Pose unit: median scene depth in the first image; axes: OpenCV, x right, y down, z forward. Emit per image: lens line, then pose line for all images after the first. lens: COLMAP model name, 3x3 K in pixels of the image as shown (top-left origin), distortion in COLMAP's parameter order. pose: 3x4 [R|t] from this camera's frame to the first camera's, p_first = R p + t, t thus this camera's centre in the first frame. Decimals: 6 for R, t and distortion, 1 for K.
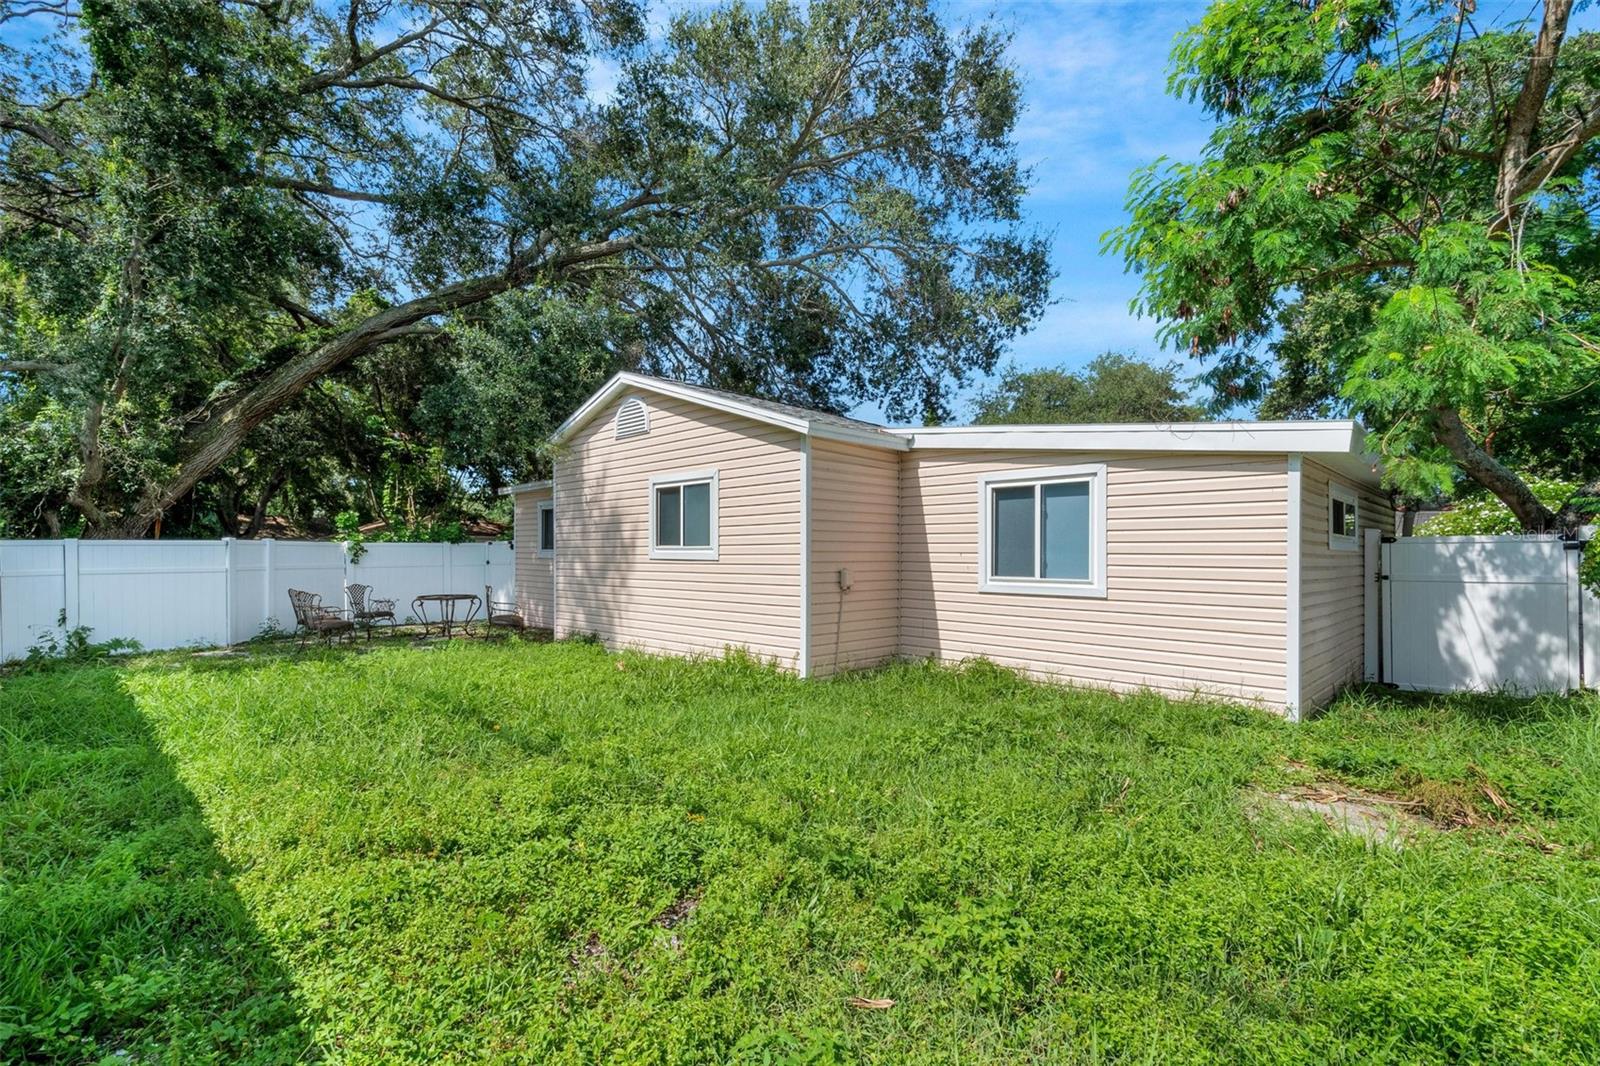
lens RADIAL K [[718.6, 0, 801.1], [0, 718.6, 541.9], [0, 0, 1]] dist [-0.000226, -0.000015]
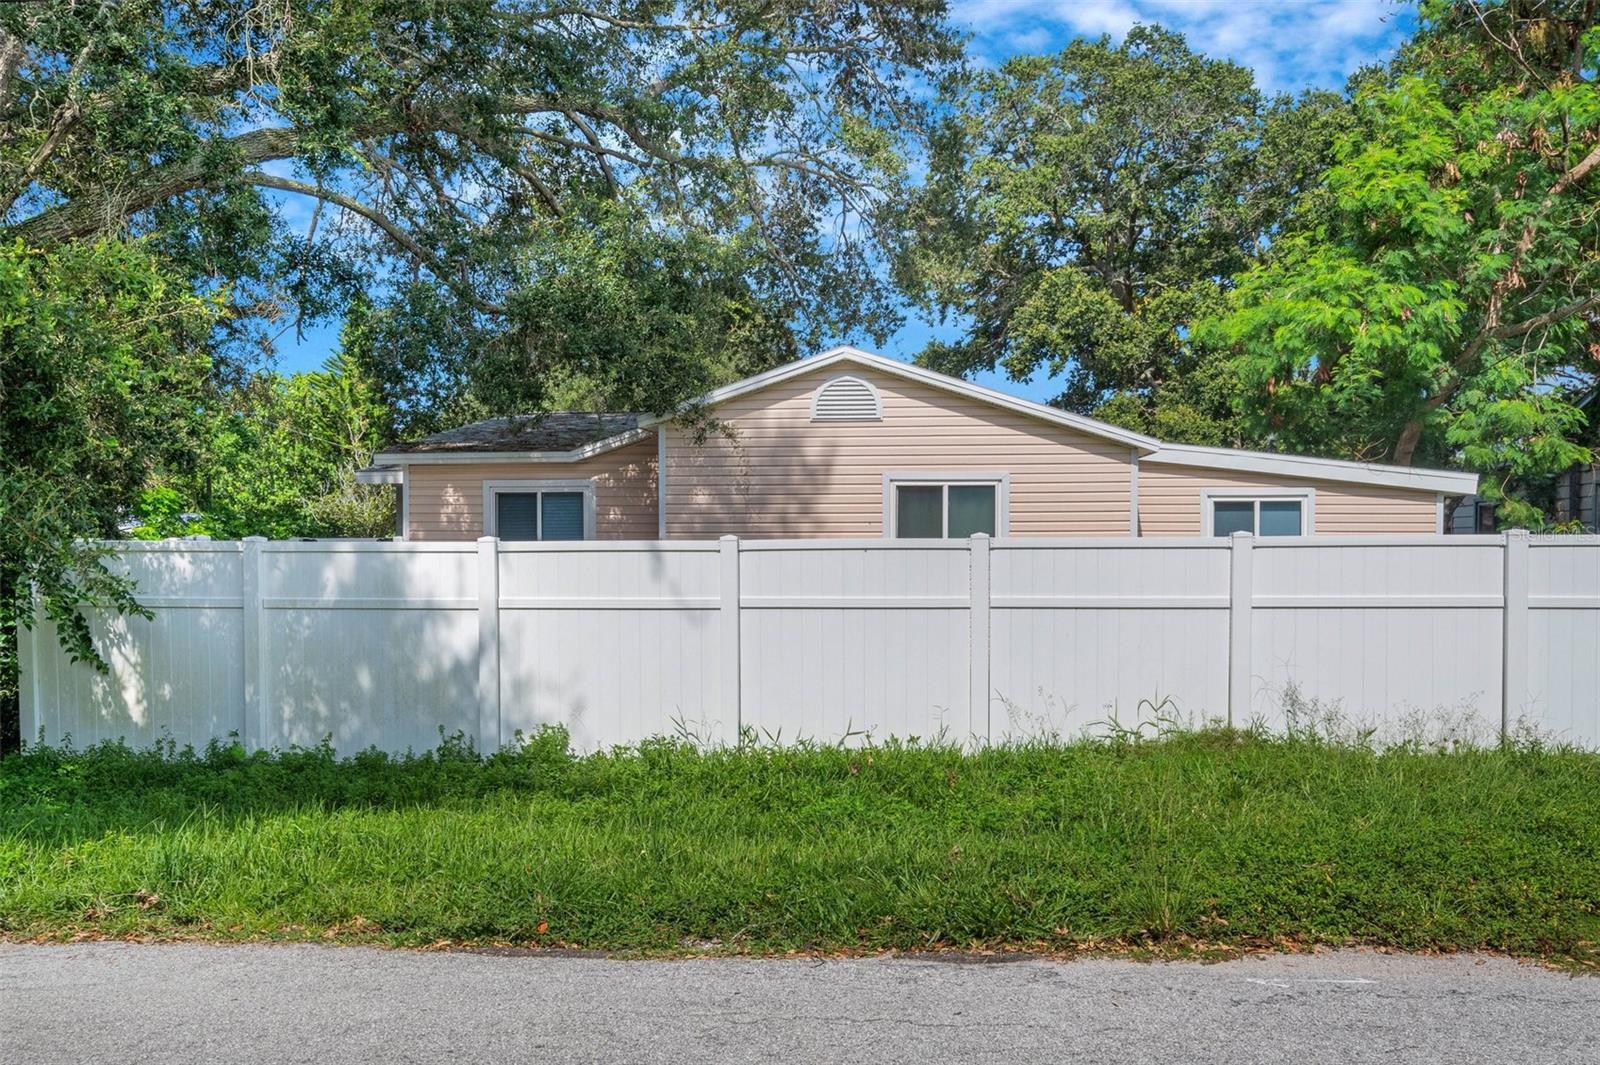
lens RADIAL K [[1287.4, 0, 799.8], [0, 1287.4, 535.7], [0, 0, 1]] dist [0.000078, -0.000001]
pose [[0.760211, 0.001771, 0.649674, -1.529402], [-0.008055, 0.999945, 0.006699, -0.026723], [-0.649627, -0.010326, 0.760183, -0.138320]]
